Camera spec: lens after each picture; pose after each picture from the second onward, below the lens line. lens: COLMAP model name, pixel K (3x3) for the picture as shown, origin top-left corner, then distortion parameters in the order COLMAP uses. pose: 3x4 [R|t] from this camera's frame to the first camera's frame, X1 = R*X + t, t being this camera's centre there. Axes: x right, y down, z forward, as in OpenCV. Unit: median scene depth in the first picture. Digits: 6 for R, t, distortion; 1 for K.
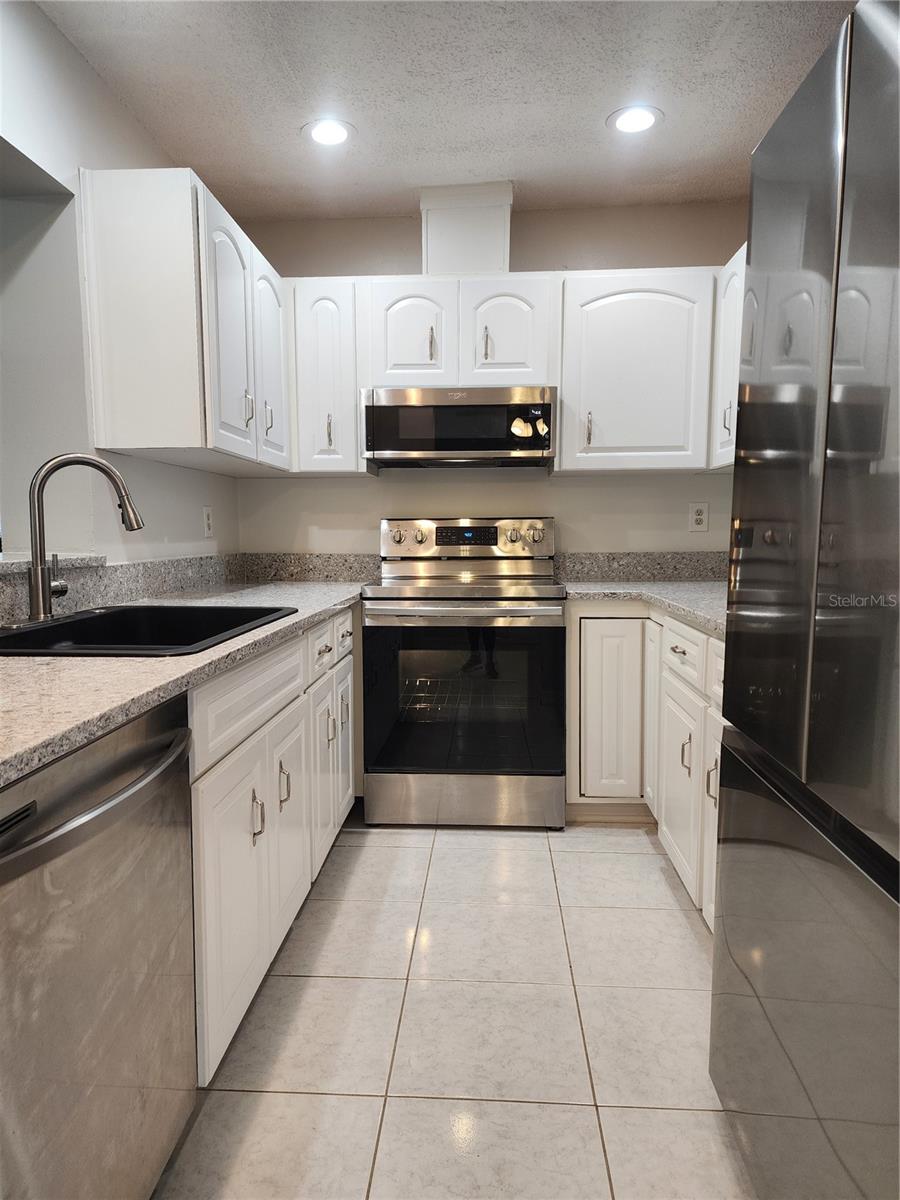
lens RADIAL K [[785.8, 0, 439.5], [0, 785.8, 603.7], [0, 0, 1]] dist [0.096100, -0.081474]
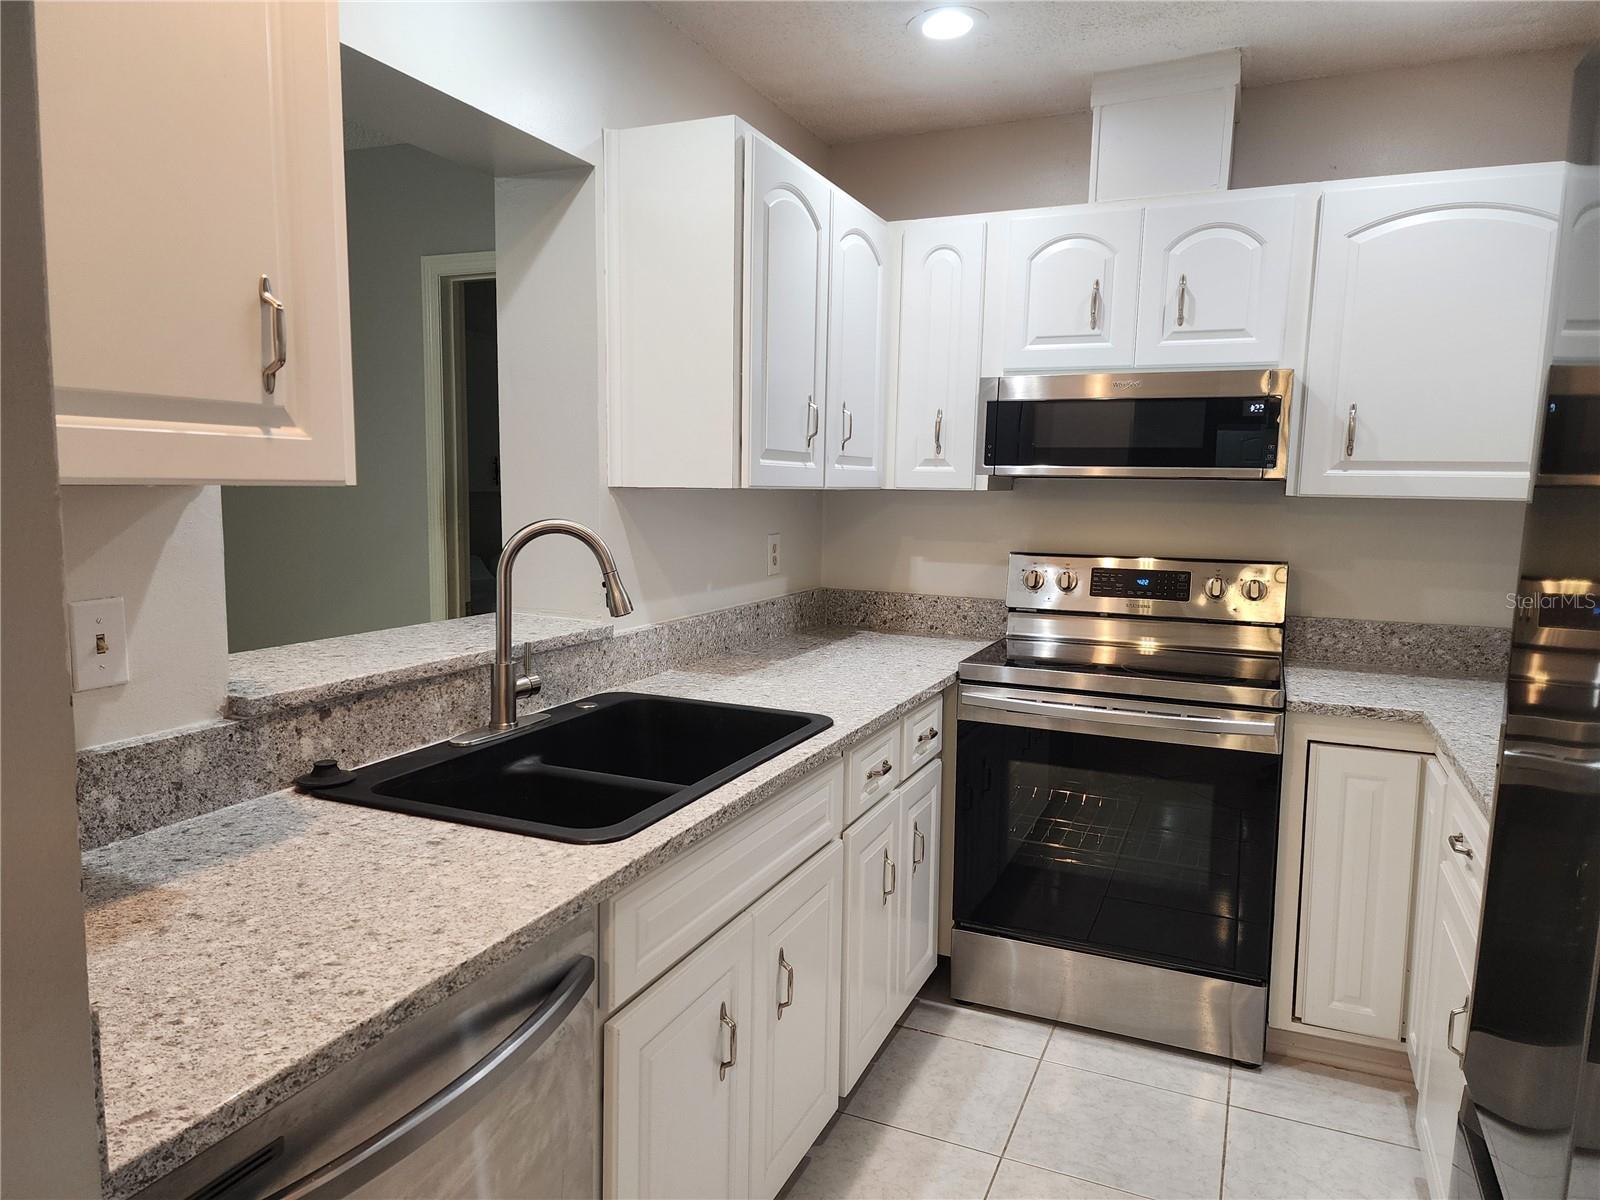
lens RADIAL K [[1055.2, 0, 802.1], [0, 1055.2, 608.4], [0, 0, 1]] dist [0.099668, -0.085929]
pose [[0.941899, 0.059679, -0.330553, 0.077845], [-0.053394, 0.998179, 0.028069, -0.090984], [0.331626, -0.008789, 0.943370, 0.065004]]
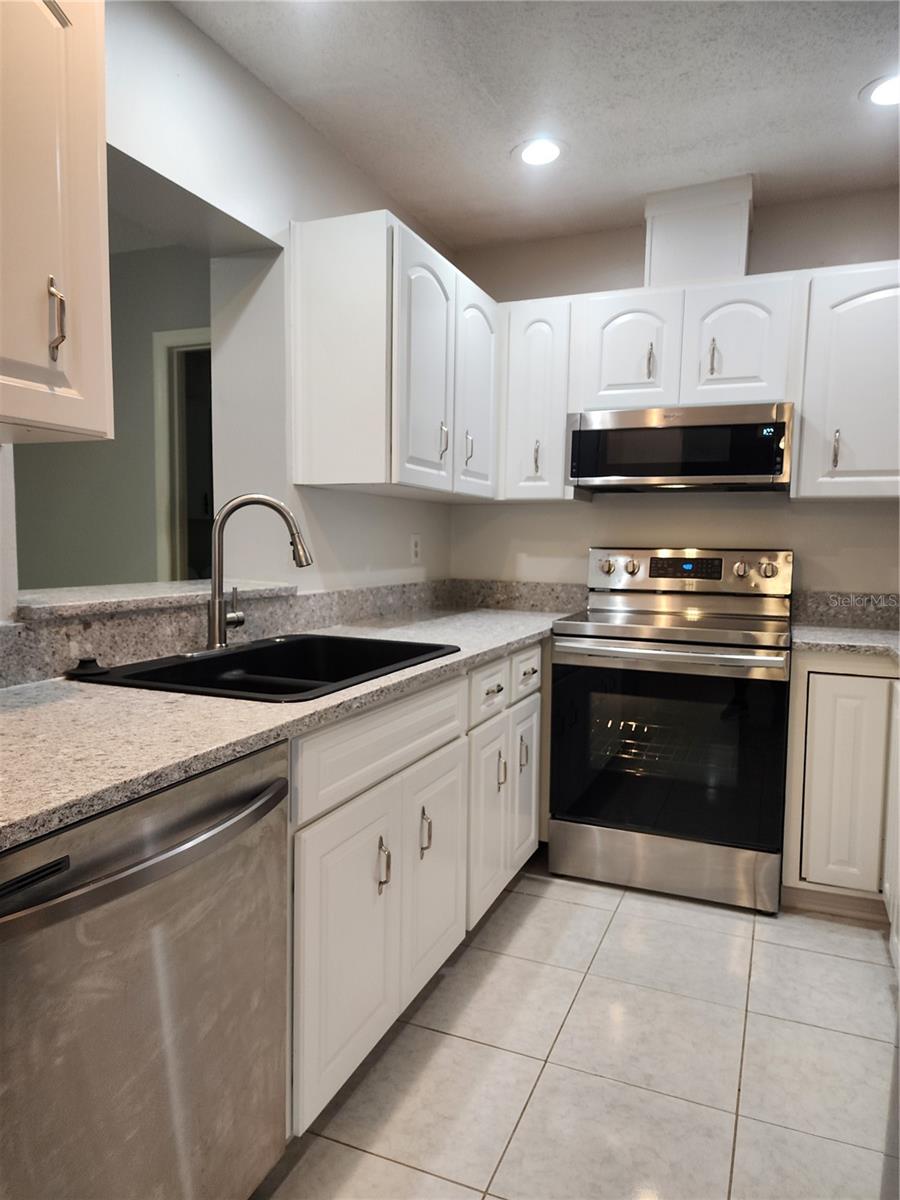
lens RADIAL K [[798.9, 0, 448.5], [0, 798.9, 610.3], [0, 0, 1]] dist [0.087809, -0.079066]
pose [[0.947289, 0.047015, -0.316912, 0.086610], [-0.049565, 0.998771, 0.000017, -0.029631], [0.316523, 0.015691, 0.948455, 0.045086]]
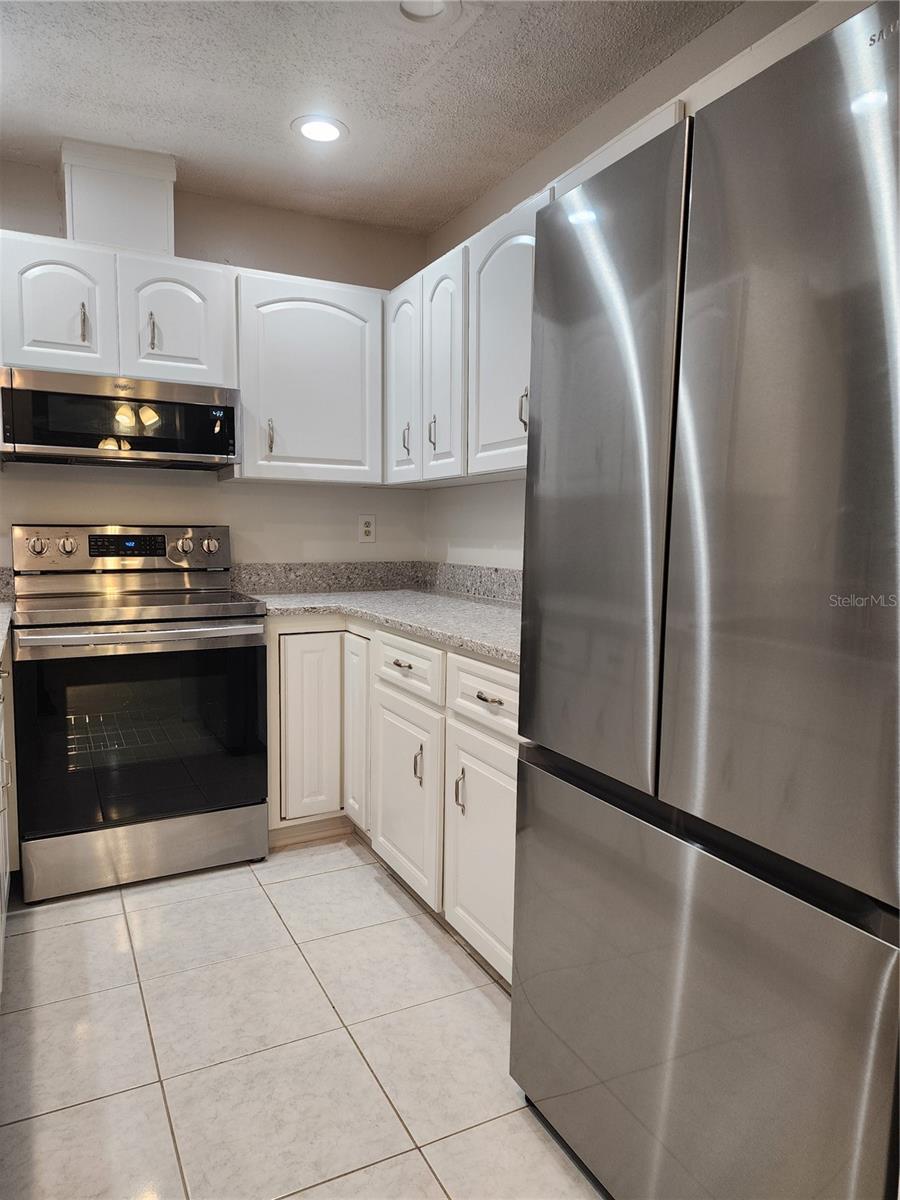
lens RADIAL K [[791.4, 0, 437.7], [0, 791.4, 600.1], [0, 0, 1]] dist [0.099668, -0.085929]
pose [[0.868154, -0.036415, 0.494958, -0.132287], [0.036512, 0.999288, 0.009478, -0.026420], [-0.494951, 0.009844, 0.868865, 0.066116]]
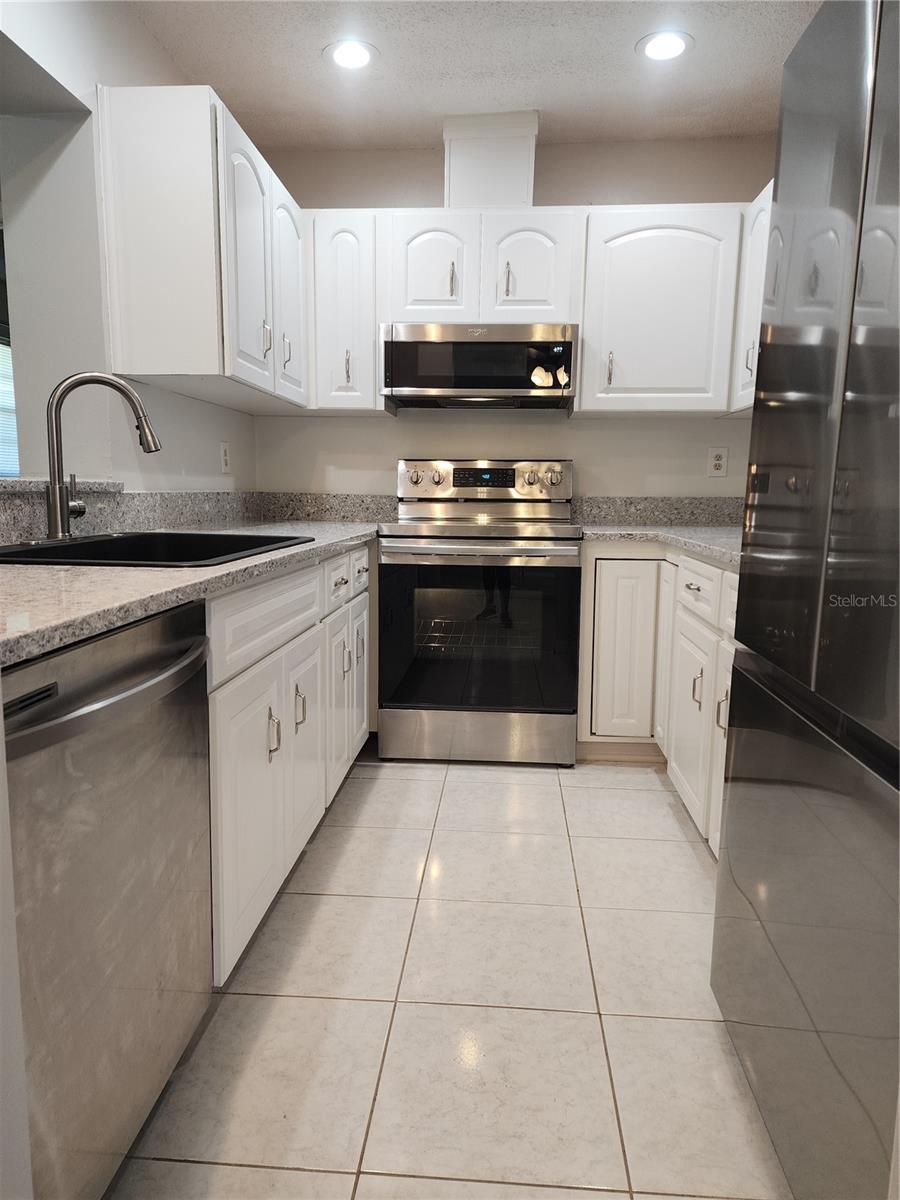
lens RADIAL K [[784.5, 0, 452.5], [0, 784.5, 590.7], [0, 0, 1]] dist [0.099155, -0.085724]
pose [[0.999846, 0.017238, -0.003311, 0.000217], [-0.017104, 0.999171, 0.036954, 0.025276], [0.003946, -0.036892, 0.999311, -0.002683]]
